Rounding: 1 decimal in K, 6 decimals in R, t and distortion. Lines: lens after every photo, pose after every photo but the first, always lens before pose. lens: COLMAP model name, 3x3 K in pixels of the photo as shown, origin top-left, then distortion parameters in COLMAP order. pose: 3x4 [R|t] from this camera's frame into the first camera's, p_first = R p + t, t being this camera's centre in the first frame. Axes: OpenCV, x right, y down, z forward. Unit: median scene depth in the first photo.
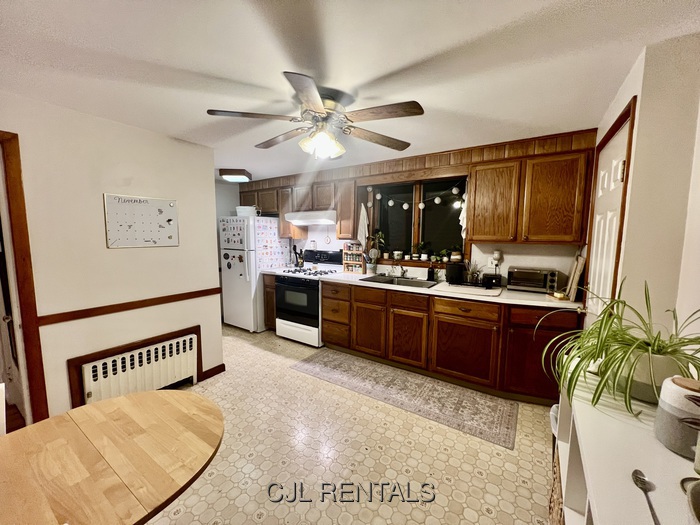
lens RADIAL K [[280.2, 0, 354.1], [0, 280.2, 264.1], [0, 0, 1]] dist [-0.001289, 0.000360]
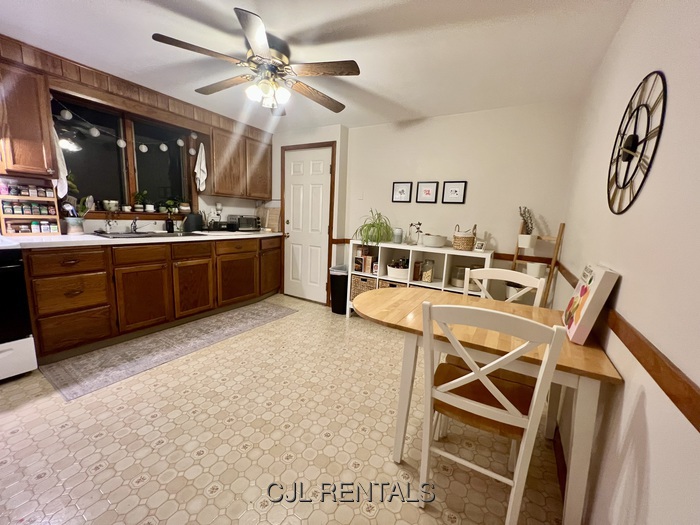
lens RADIAL K [[280.2, 0, 348.4], [0, 280.2, 262.3], [0, 0, 1]] dist [-0.001289, 0.000360]
pose [[-0.036787, -0.170822, 0.984615, -0.783673], [0.055275, 0.983426, 0.172681, 0.029122], [-0.997793, 0.060777, -0.026735, 0.451245]]
